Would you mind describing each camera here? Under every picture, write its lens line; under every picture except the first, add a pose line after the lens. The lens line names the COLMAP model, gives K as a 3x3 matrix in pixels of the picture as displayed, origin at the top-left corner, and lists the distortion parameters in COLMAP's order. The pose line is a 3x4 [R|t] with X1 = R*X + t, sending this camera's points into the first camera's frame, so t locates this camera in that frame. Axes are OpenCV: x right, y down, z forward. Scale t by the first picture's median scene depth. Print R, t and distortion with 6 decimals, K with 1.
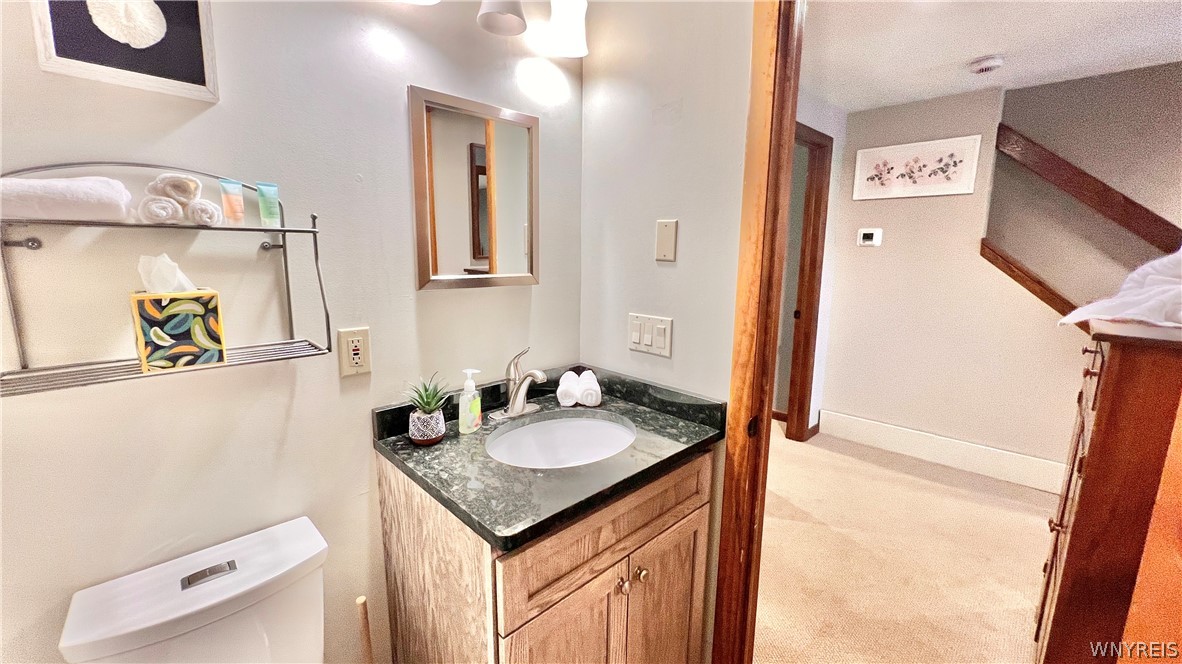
lens RADIAL K [[471.3, 0, 582.6], [0, 471.3, 327.4], [0, 0, 1]] dist [-0.000918, 0.000028]
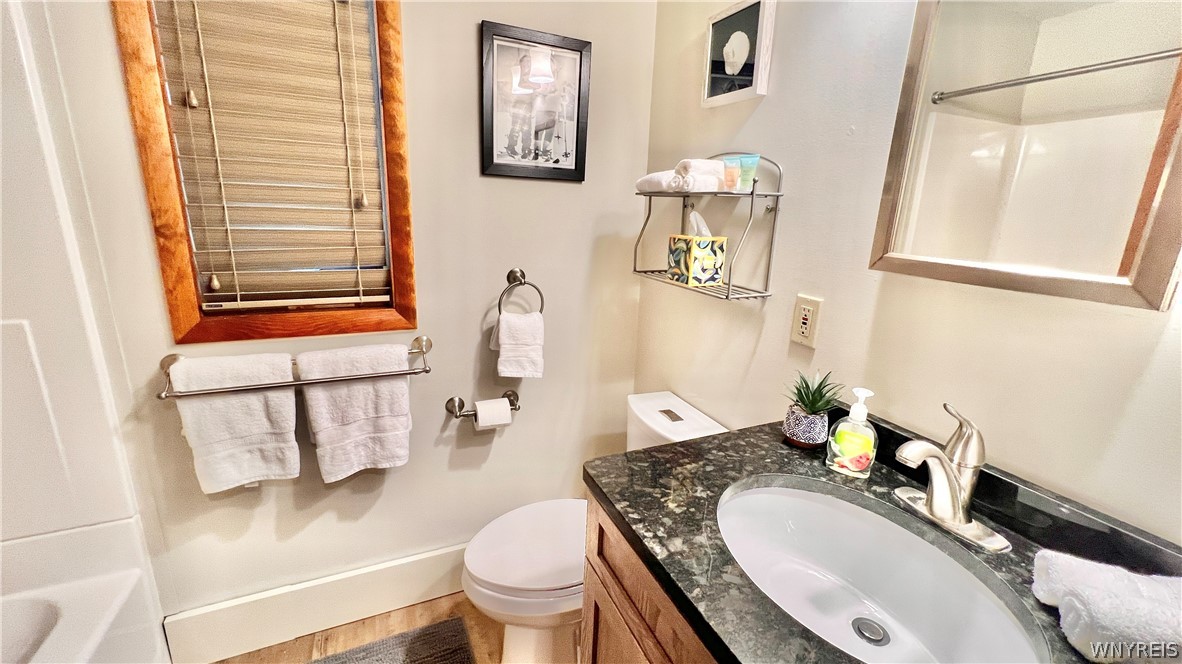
lens RADIAL K [[471.3, 0, 594.2], [0, 471.3, 331.1], [0, 0, 1]] dist [-0.000918, 0.000028]
pose [[-0.327995, 0.214307, -0.920050, 0.767732], [-0.201388, 0.935678, 0.289742, -0.169264], [0.922964, 0.280321, -0.263738, 1.209490]]
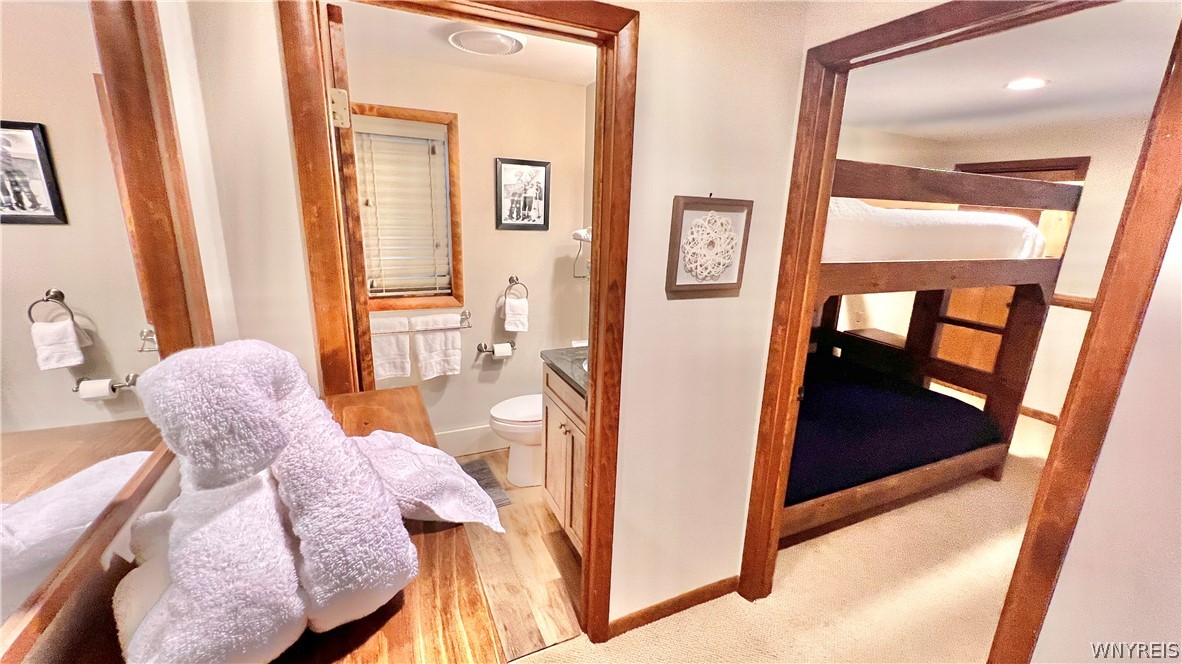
lens RADIAL K [[471.3, 0, 597.4], [0, 471.3, 329.5], [0, 0, 1]] dist [-0.000918, 0.000028]
pose [[-0.311593, 0.214211, -0.925756, 1.908174], [-0.198017, 0.938231, 0.283747, -0.455527], [0.929354, 0.271729, -0.249928, 1.767025]]
